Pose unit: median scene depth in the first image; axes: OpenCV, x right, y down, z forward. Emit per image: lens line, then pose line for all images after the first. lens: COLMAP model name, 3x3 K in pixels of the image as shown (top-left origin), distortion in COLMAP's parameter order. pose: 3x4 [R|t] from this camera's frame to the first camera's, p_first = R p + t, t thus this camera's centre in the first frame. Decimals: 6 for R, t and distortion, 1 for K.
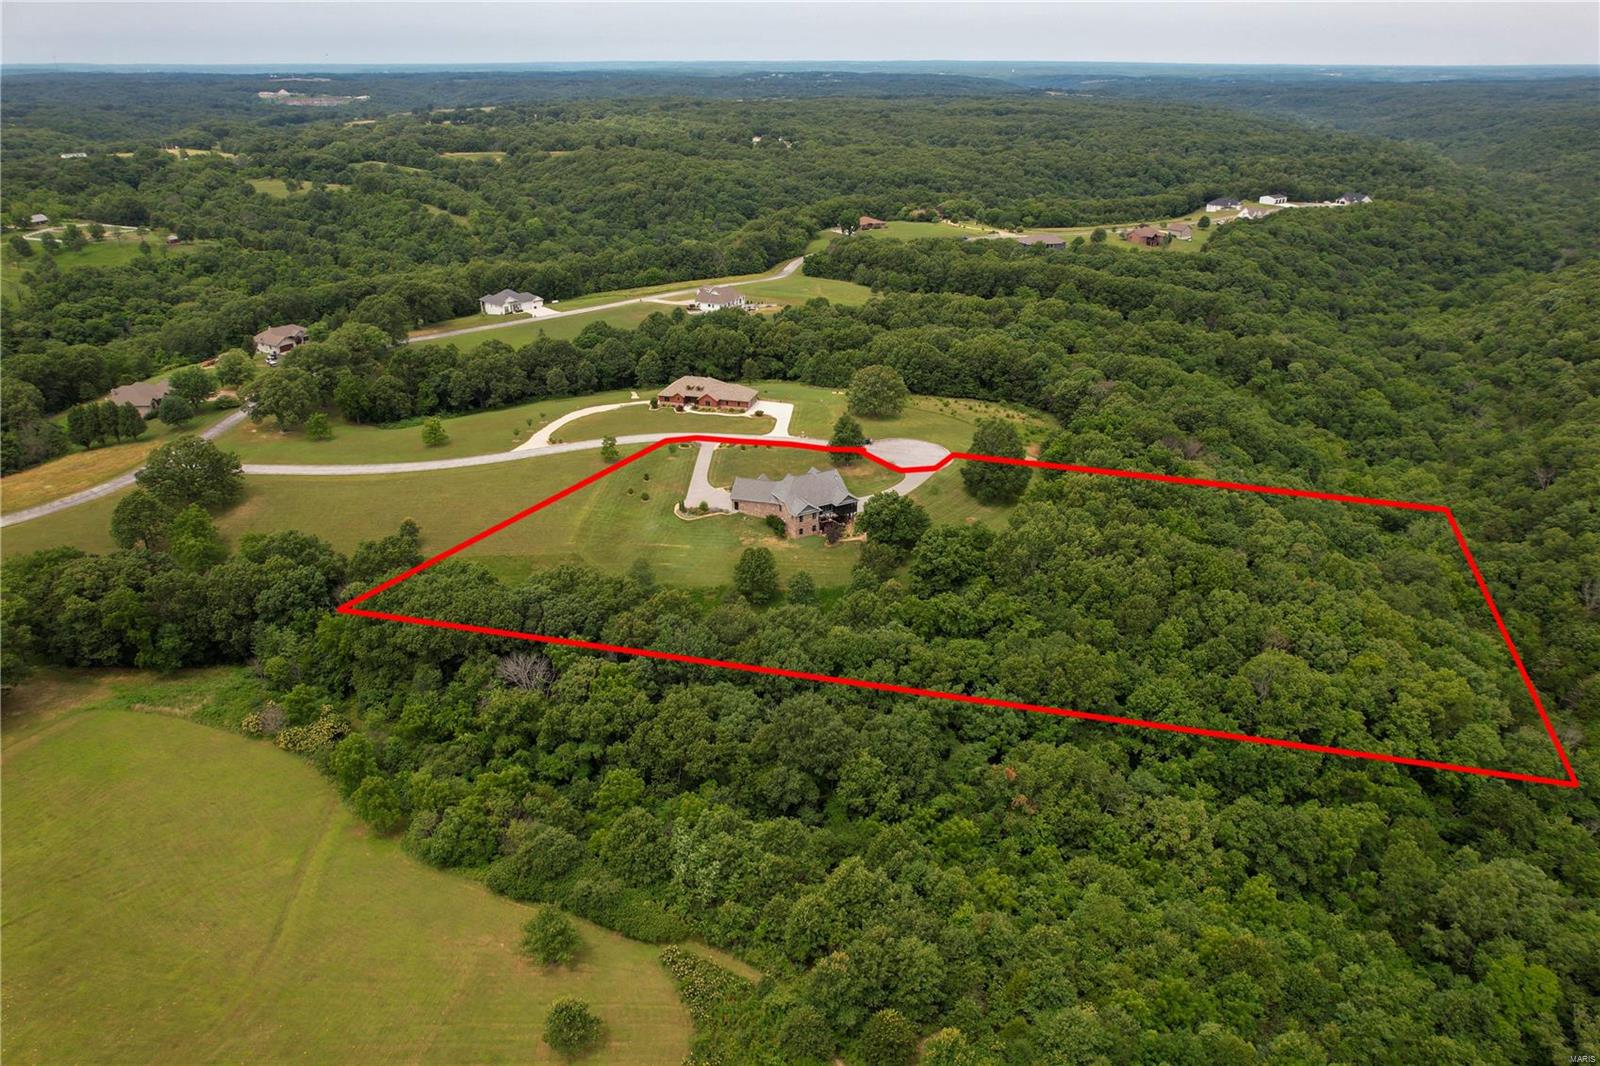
lens RADIAL K [[1019.1, 0, 808.4], [0, 1019.1, 536.7], [0, 0, 1]] dist [-0.082546, 0.073737]
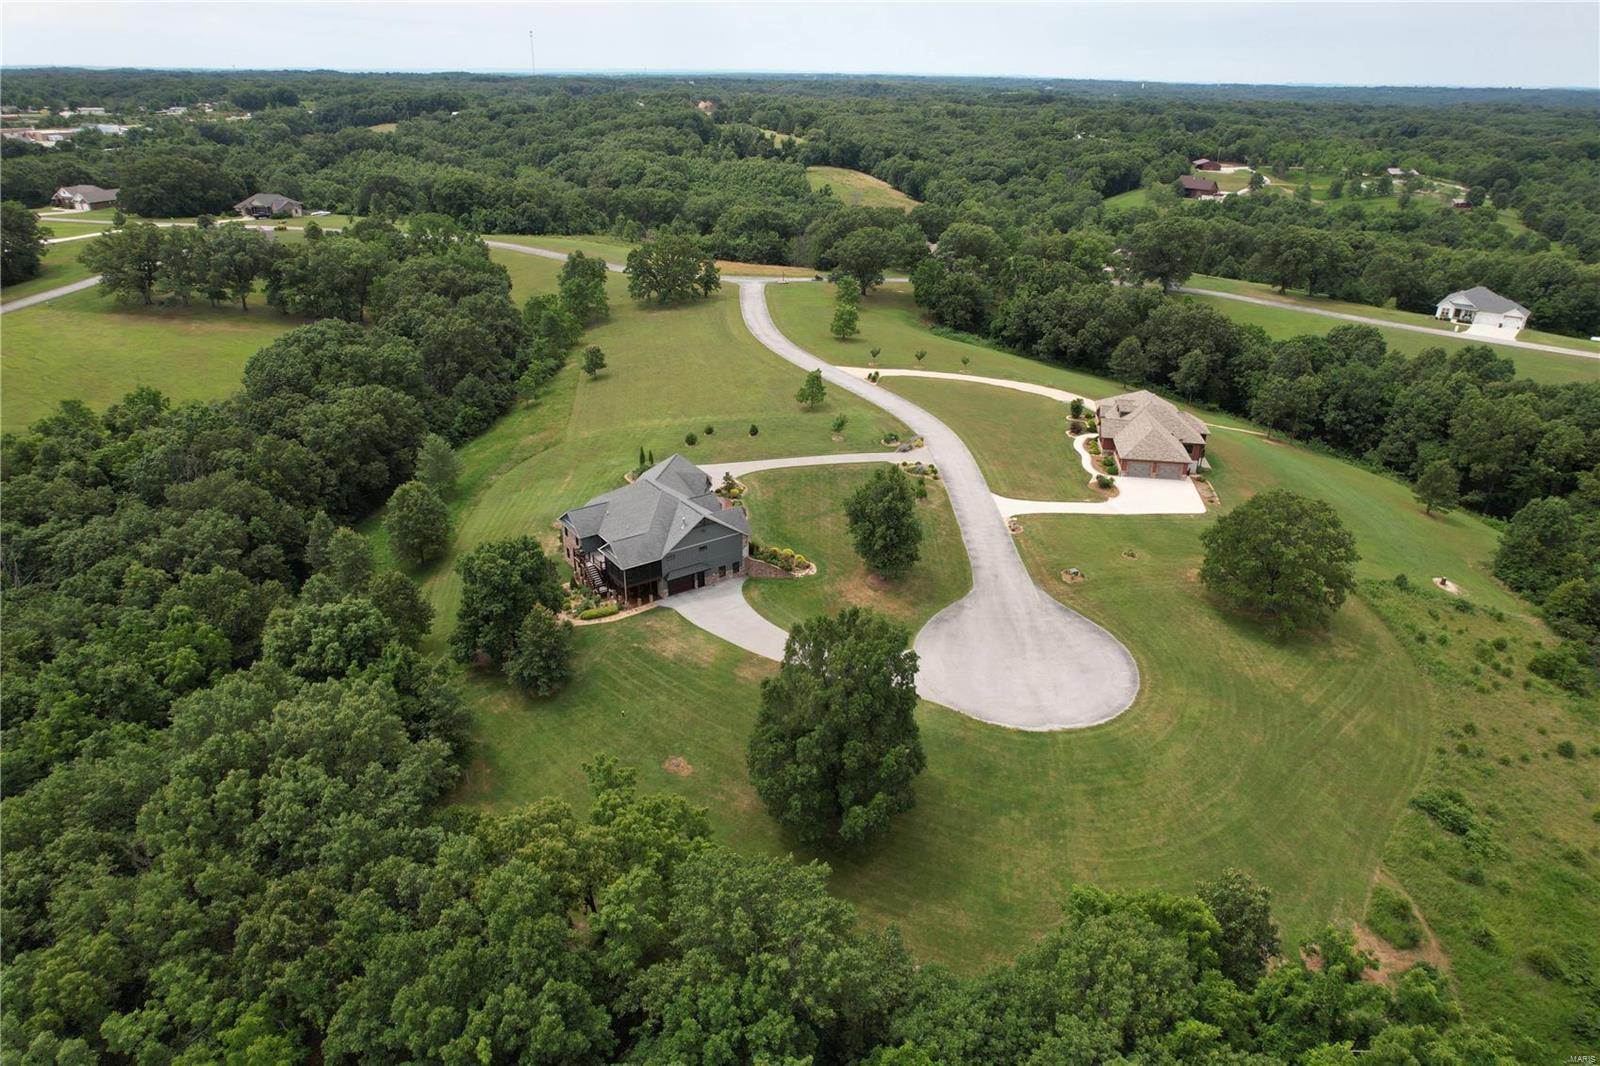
lens RADIAL K [[1019.1, 0, 808.4], [0, 1019.1, 536.7], [0, 0, 1]] dist [-0.082546, 0.073737]
pose [[0.106033, 0.419757, -0.901422, 0.343706], [-0.439106, 0.833120, 0.336299, -0.175345], [0.892156, 0.360161, 0.272656, 0.642854]]
